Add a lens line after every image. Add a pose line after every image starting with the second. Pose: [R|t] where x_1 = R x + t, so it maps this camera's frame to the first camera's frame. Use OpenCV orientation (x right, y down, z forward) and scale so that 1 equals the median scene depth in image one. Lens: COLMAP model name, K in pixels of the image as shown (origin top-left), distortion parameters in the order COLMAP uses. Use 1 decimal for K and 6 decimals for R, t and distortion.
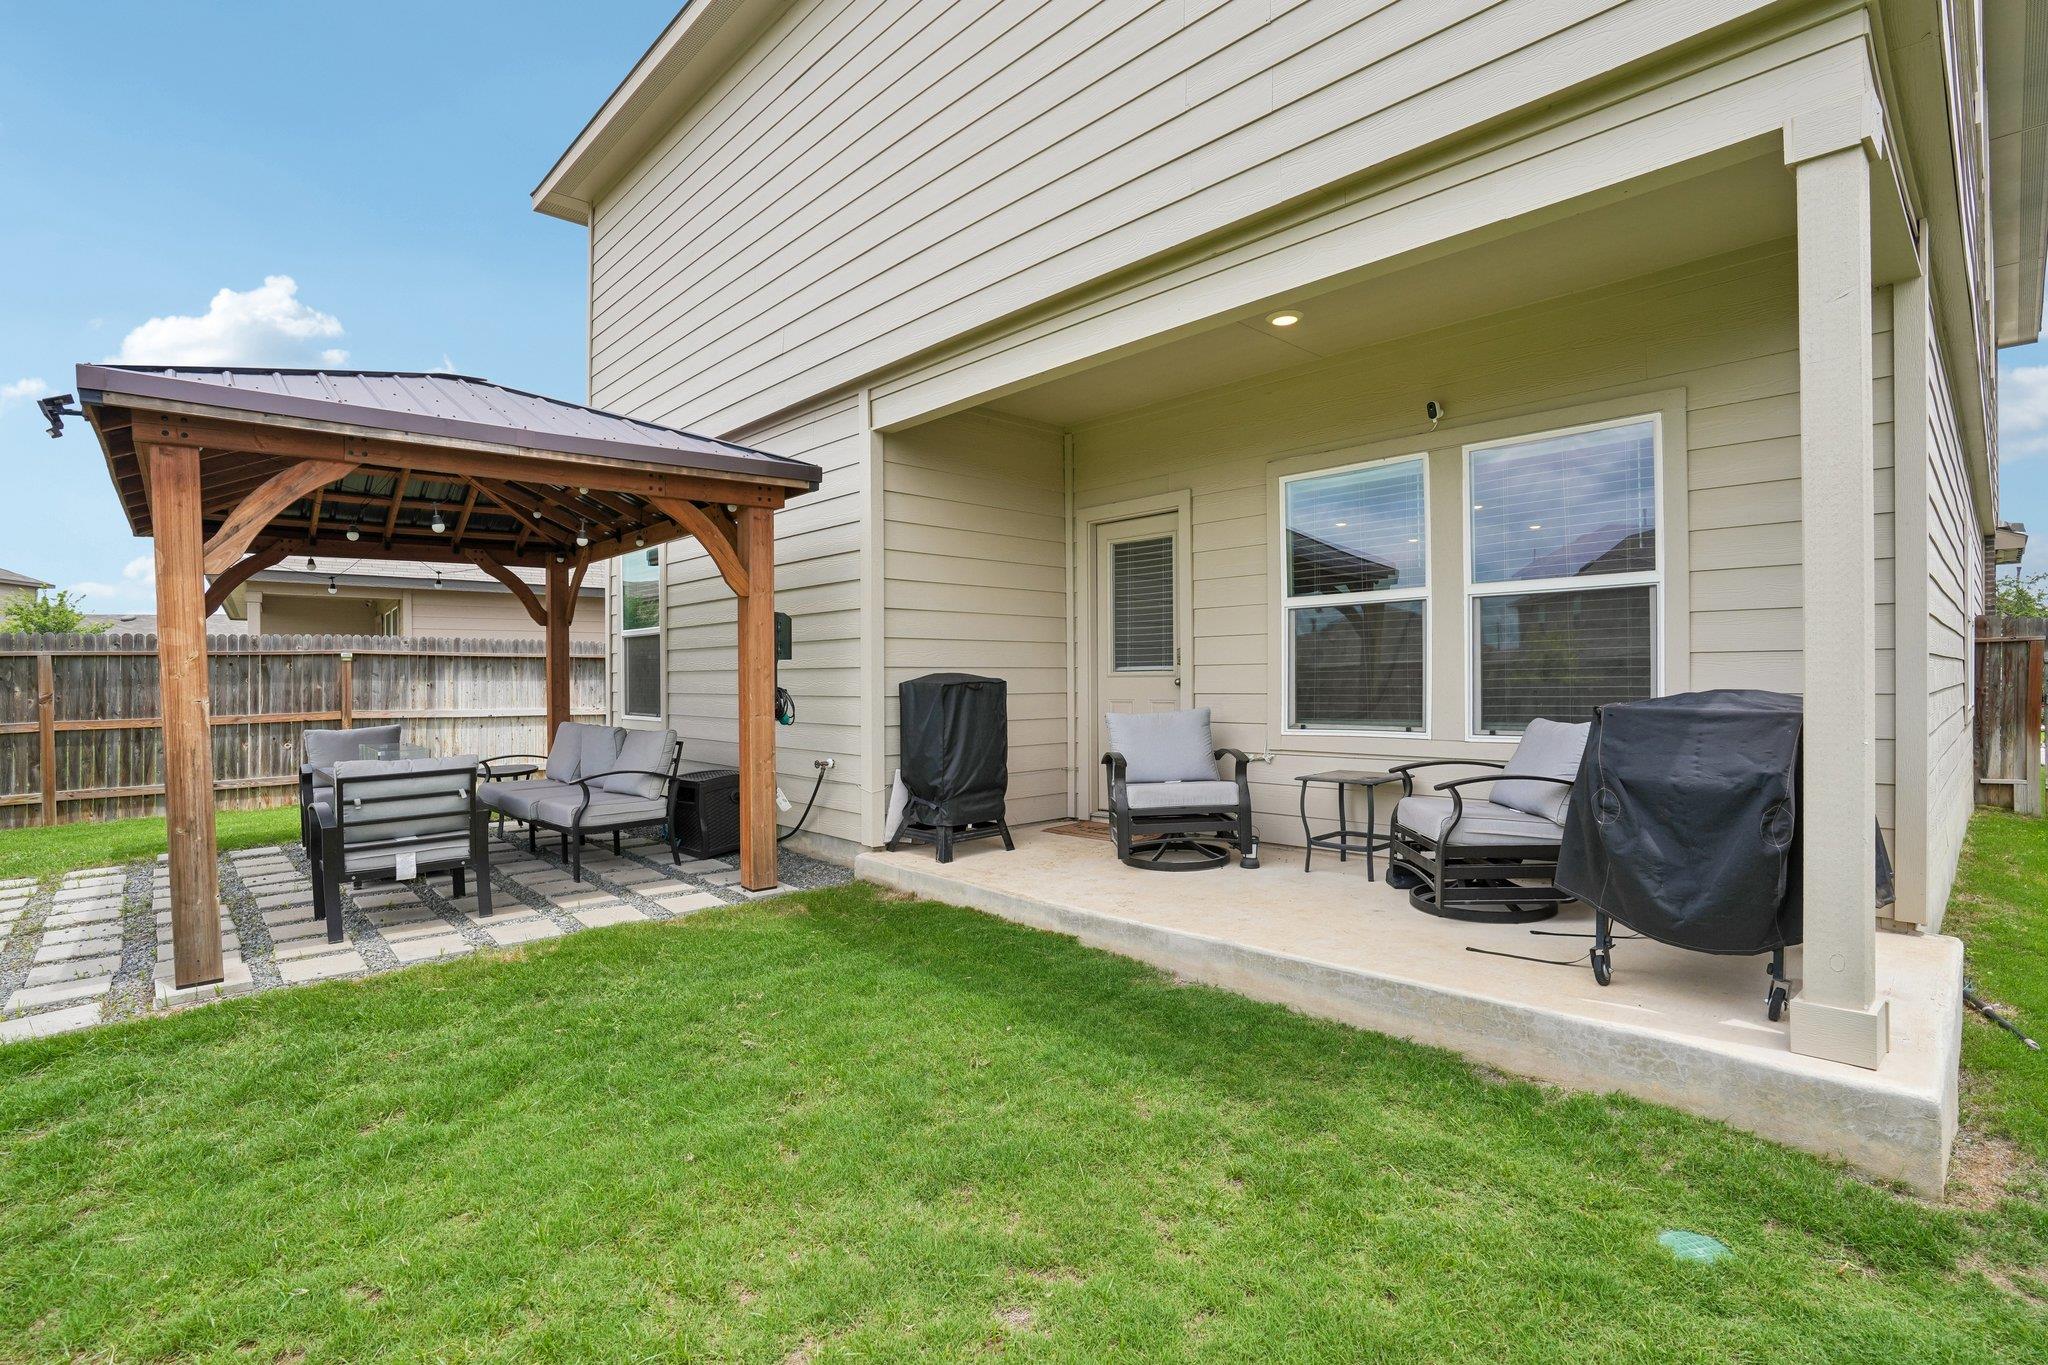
lens RADIAL K [[960.4, 0, 1017.6], [0, 960.4, 670.3], [0, 0, 1]] dist [-0.073214, 0.033071]
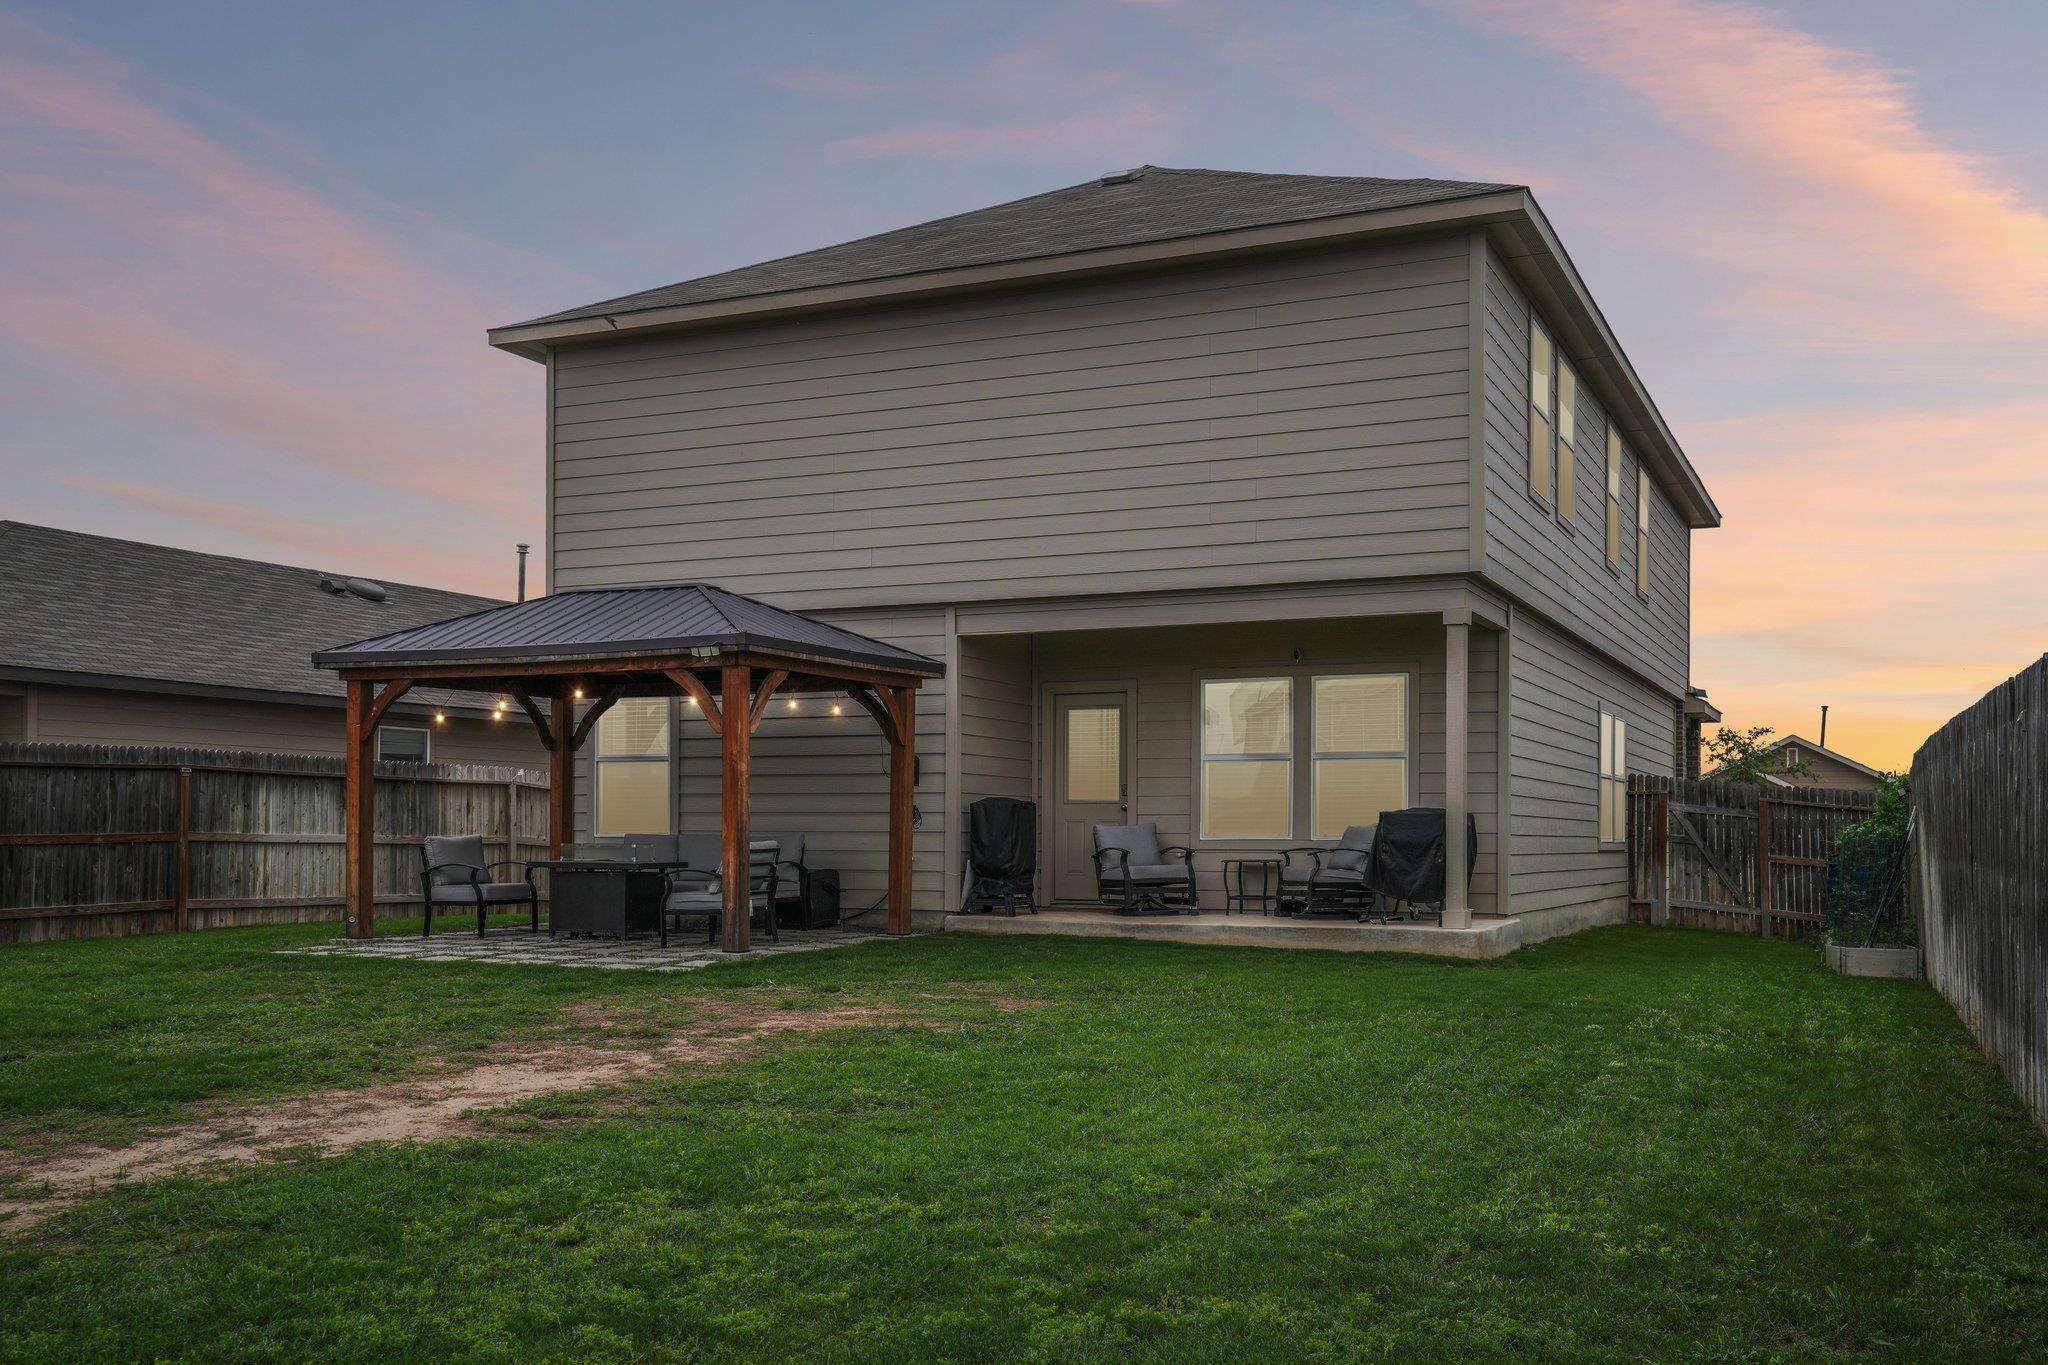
lens RADIAL K [[1901.6, 0, 1023.5], [0, 1901.6, 775.6], [0, 0, 1]] dist [0.115734, 0.000584]
pose [[0.924830, 0.025328, 0.379536, -1.191178], [-0.014916, 0.999428, -0.030349, 0.059497], [-0.380088, 0.022406, 0.924679, -1.813087]]
